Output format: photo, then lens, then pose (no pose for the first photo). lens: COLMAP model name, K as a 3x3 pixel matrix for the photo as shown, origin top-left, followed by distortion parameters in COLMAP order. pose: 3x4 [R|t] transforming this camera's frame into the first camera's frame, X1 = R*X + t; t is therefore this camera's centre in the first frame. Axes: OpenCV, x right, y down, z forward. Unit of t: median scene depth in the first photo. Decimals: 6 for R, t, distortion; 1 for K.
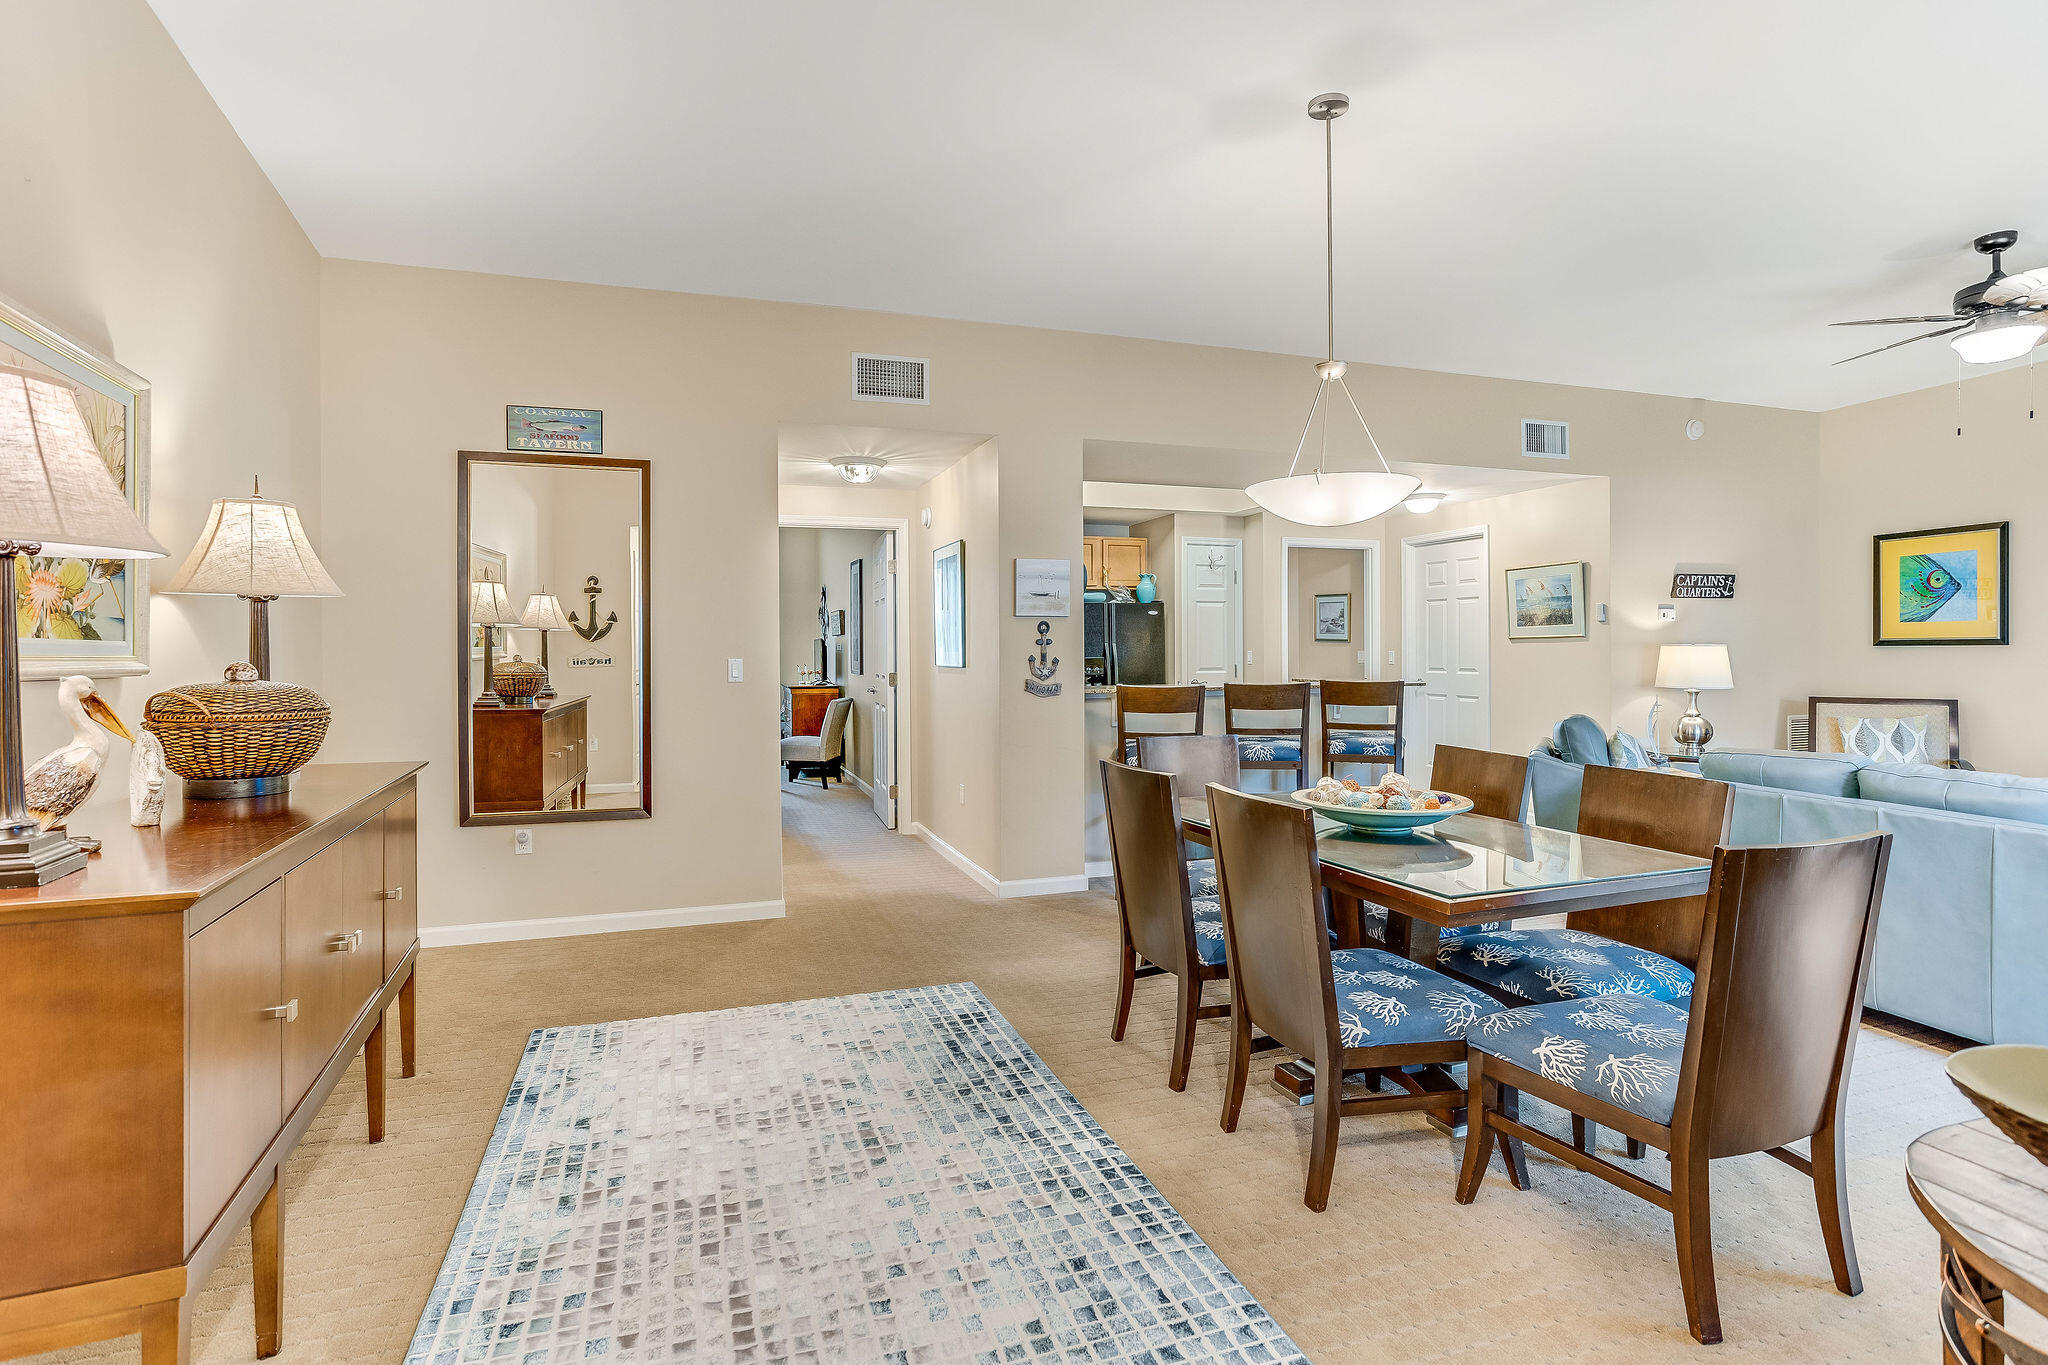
lens RADIAL K [[1001.1, 0, 1028.6], [0, 1001.1, 646.4], [0, 0, 1]] dist [-0.043214, 0.022220]
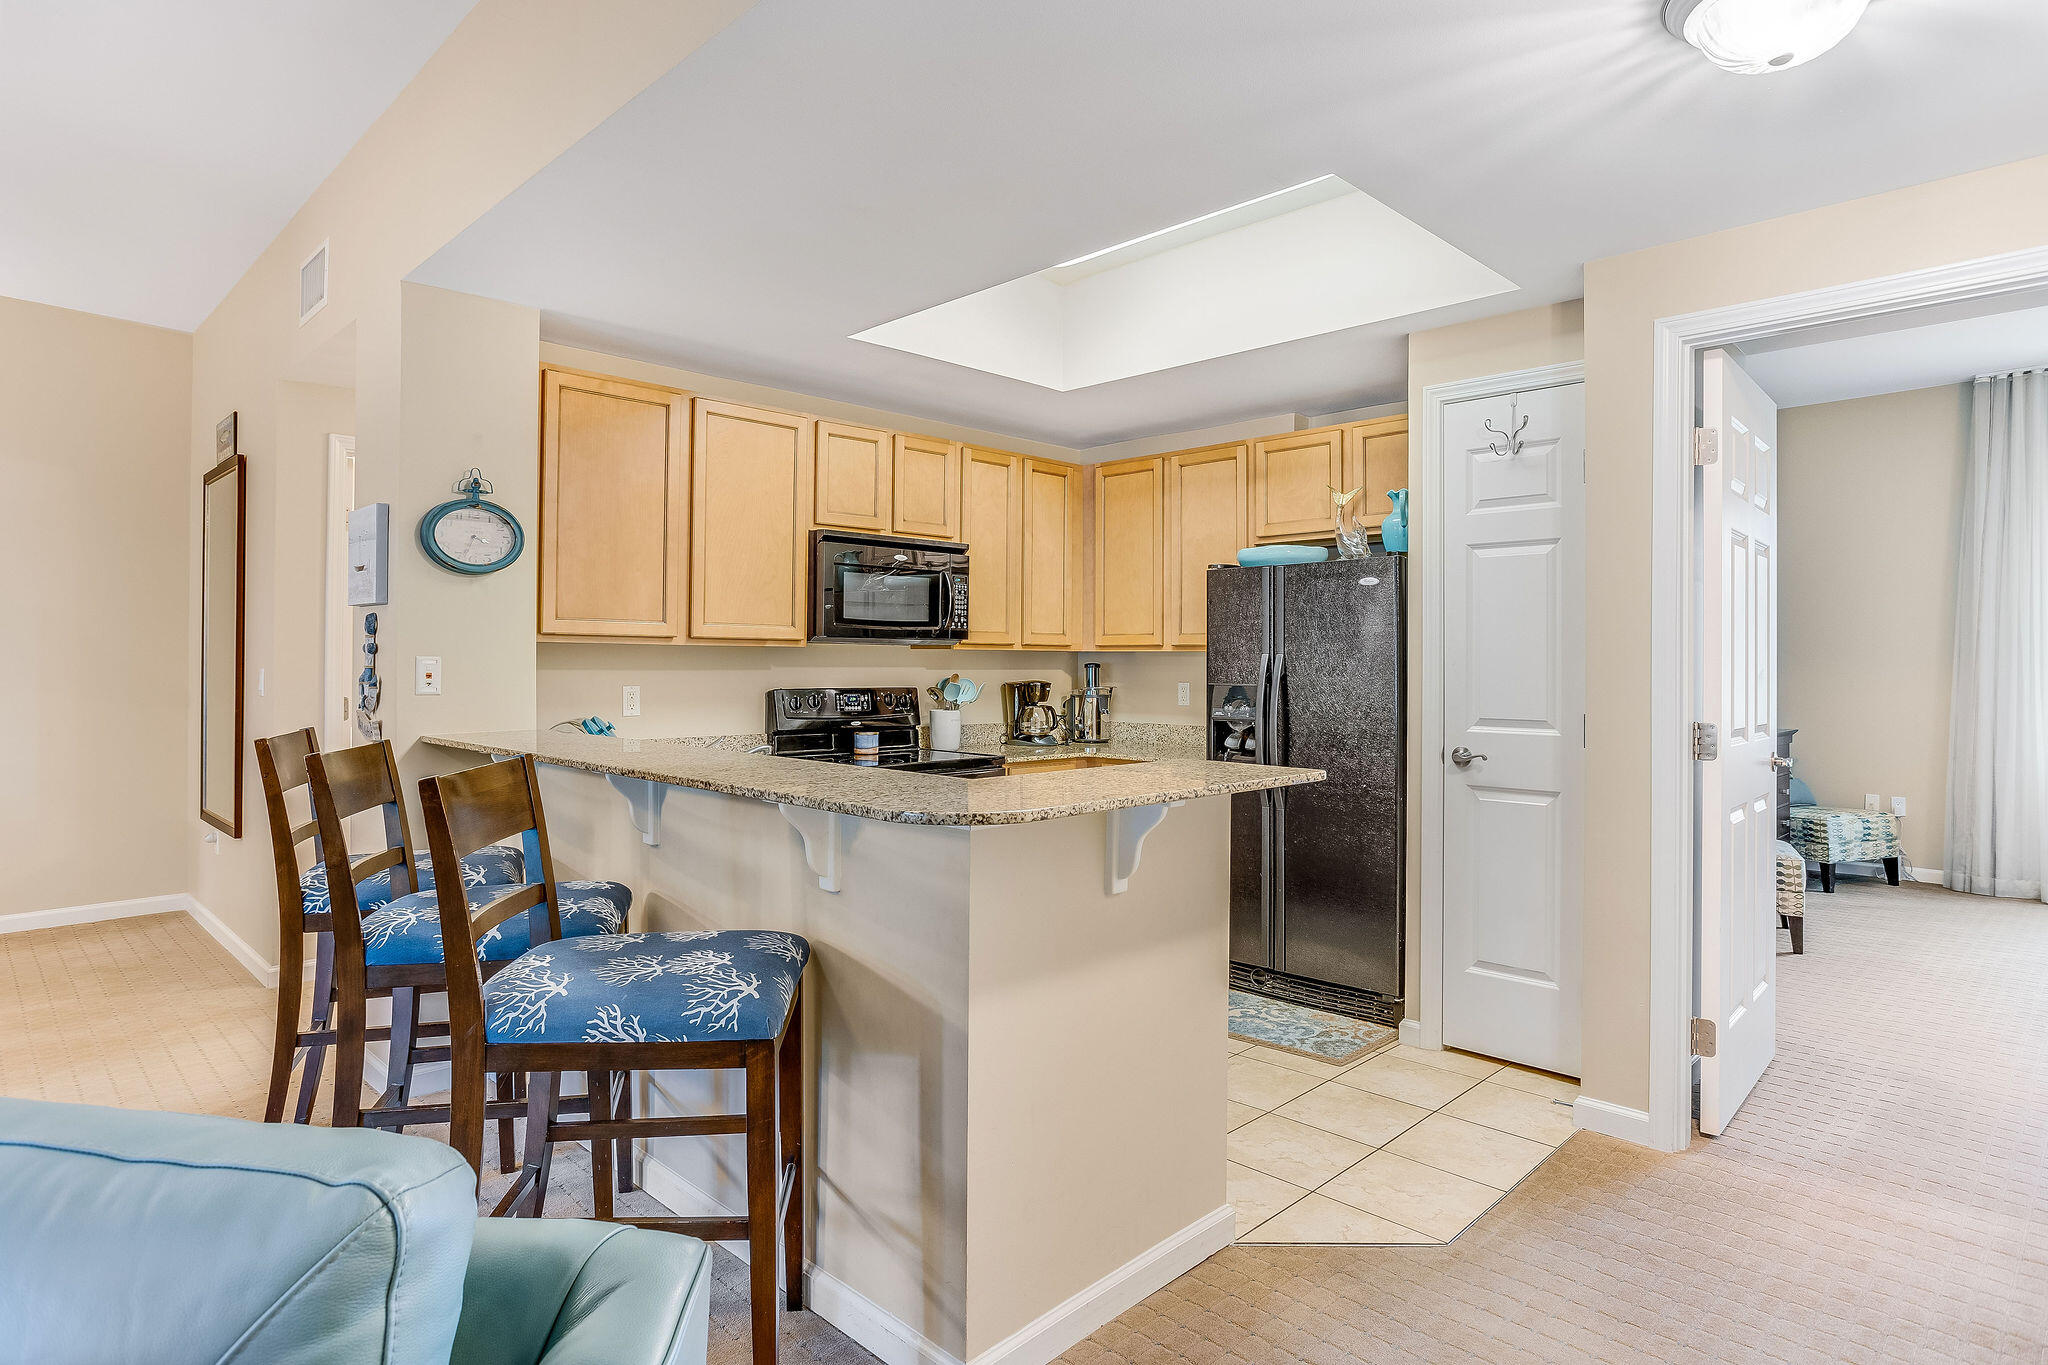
lens RADIAL K [[1125.8, 0, 1032.1], [0, 1125.8, 655.0], [0, 0, 1]] dist [-0.049141, 0.025606]
pose [[0.440496, 0.003422, -0.897748, 0.767361], [-0.006725, 0.999977, 0.000511, -0.003826], [0.897729, 0.005812, 0.440509, 1.057959]]
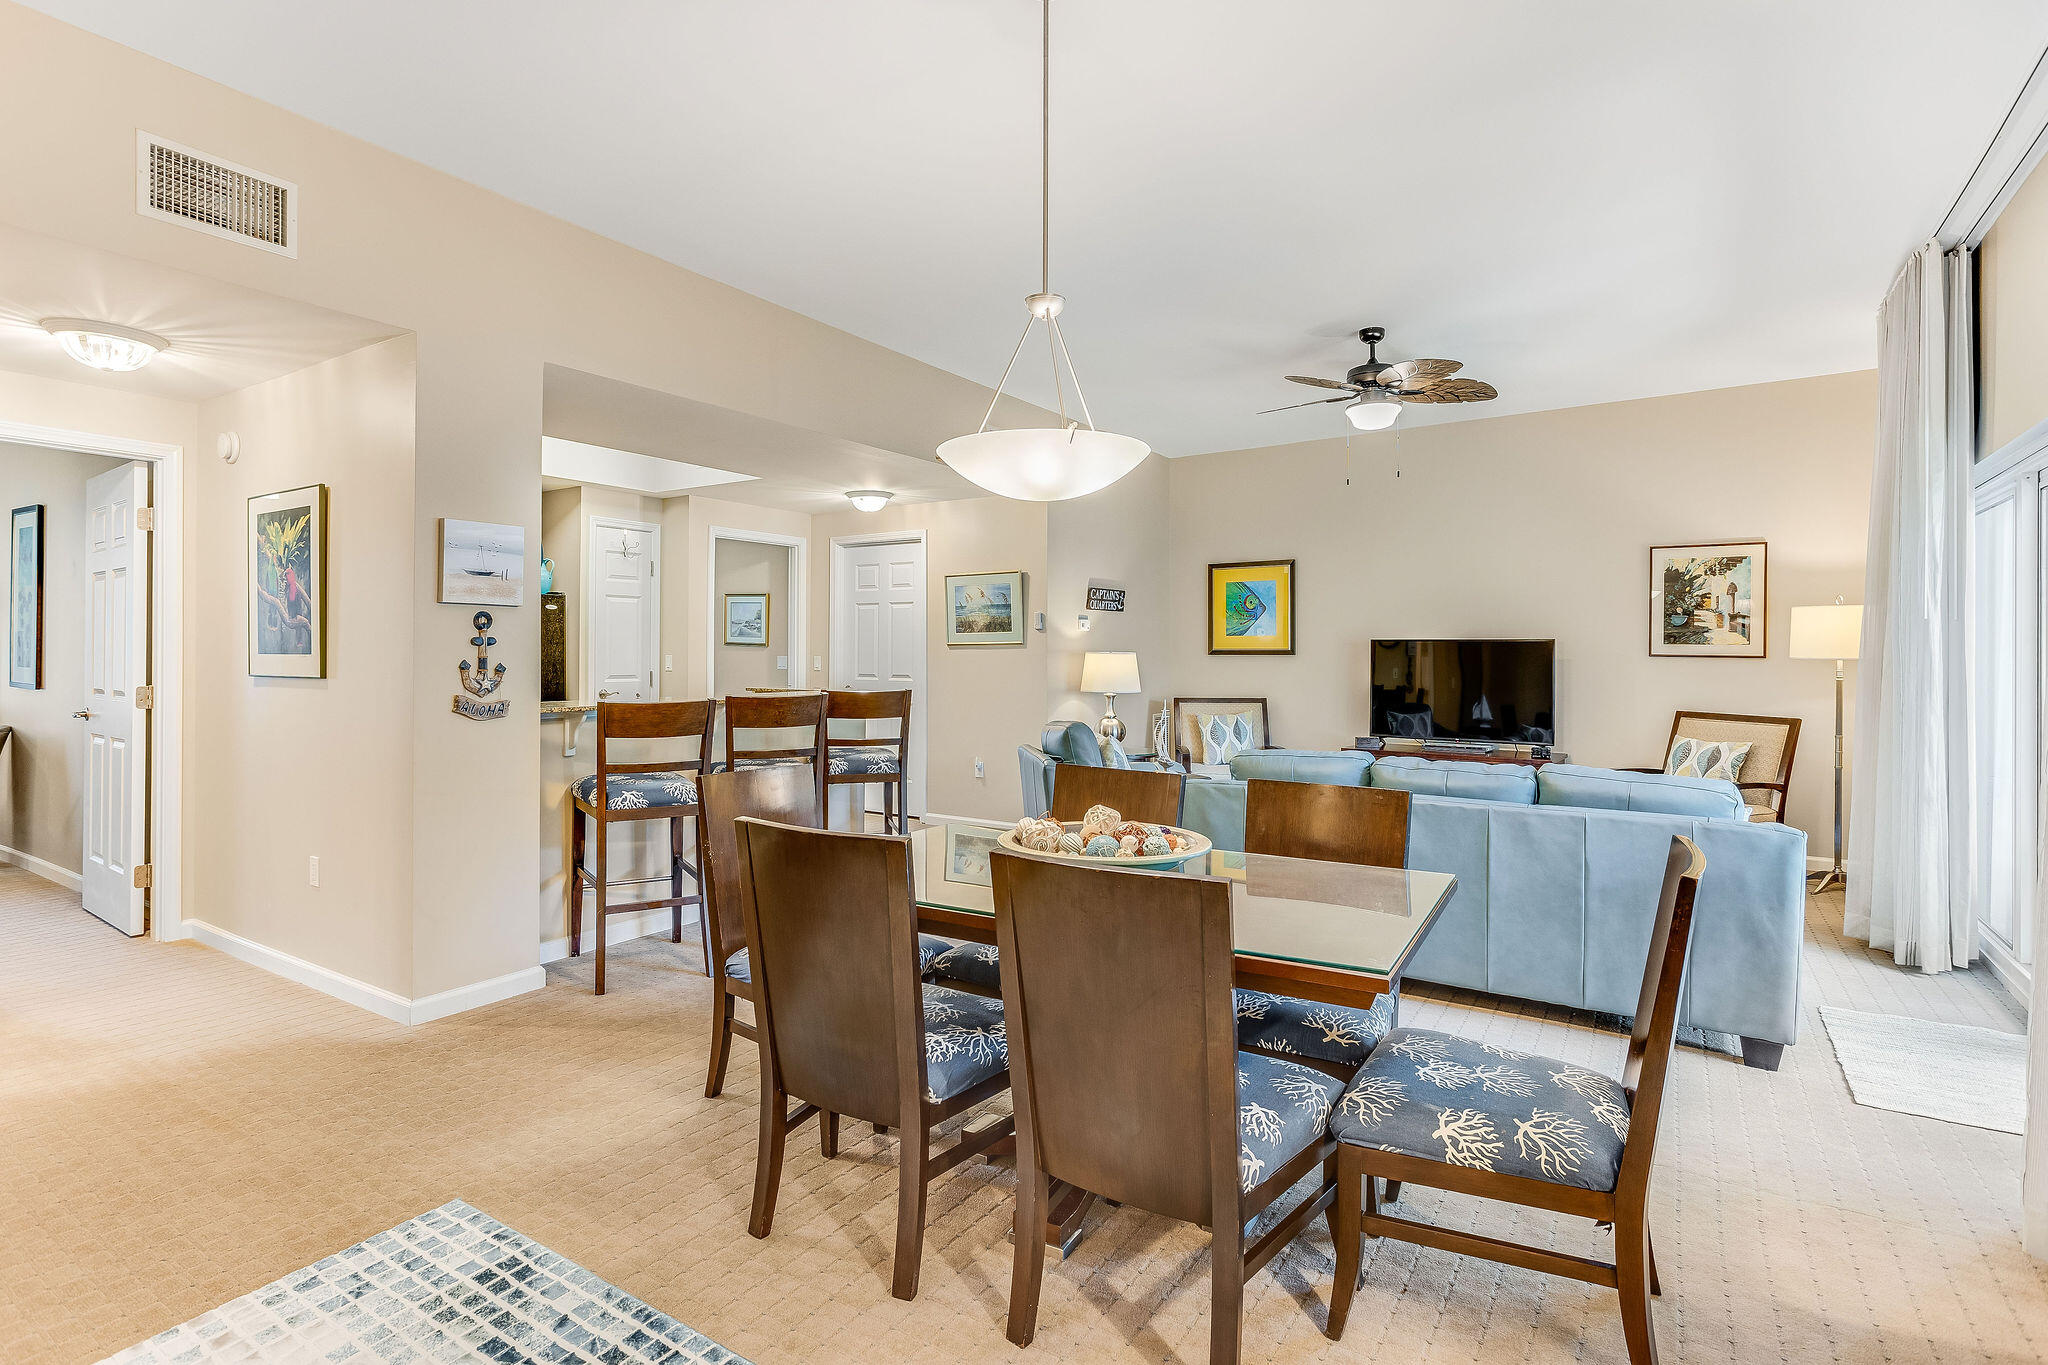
lens RADIAL K [[1001.1, 0, 1028.6], [0, 1001.1, 646.4], [0, 0, 1]] dist [-0.043214, 0.022220]
pose [[0.779280, 0.012110, 0.626559, -0.119609], [-0.009521, 0.999927, -0.007485, 0.000626], [-0.626604, -0.000132, 0.779338, 0.228135]]
